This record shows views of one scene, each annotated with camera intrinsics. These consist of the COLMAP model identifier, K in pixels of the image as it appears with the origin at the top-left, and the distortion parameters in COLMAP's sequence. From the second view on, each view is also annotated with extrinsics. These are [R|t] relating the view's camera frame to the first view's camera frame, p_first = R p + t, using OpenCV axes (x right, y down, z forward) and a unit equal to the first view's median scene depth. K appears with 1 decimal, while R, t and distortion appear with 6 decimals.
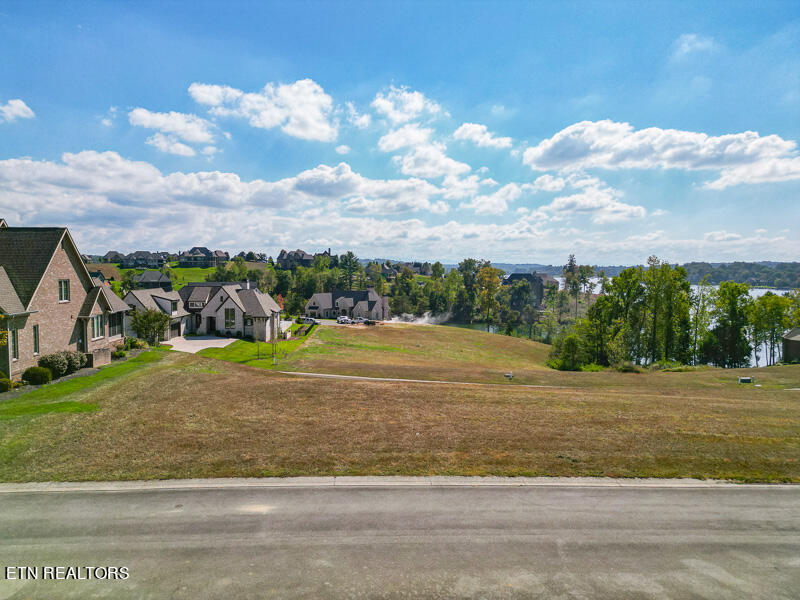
lens RADIAL K [[559.2, 0, 400.0], [0, 559.2, 300.0], [0, 0, 1]] dist [0.089186, -0.094318]
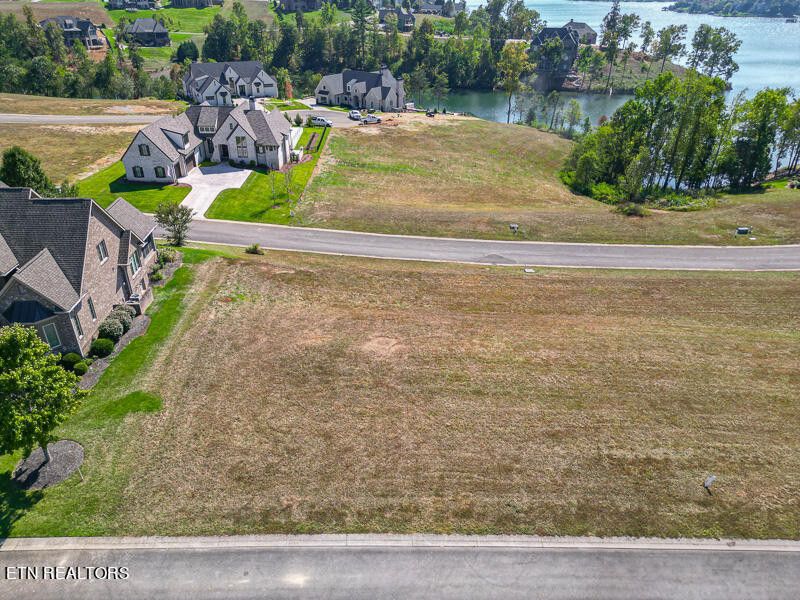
lens RADIAL K [[559.2, 0, 400.0], [0, 559.2, 300.0], [0, 0, 1]] dist [0.089186, -0.094318]
pose [[0.999474, 0.020573, -0.025088, 0.008821], [-0.007725, 0.901920, 0.431835, -0.165759], [0.031512, -0.431414, 0.901604, -0.009833]]
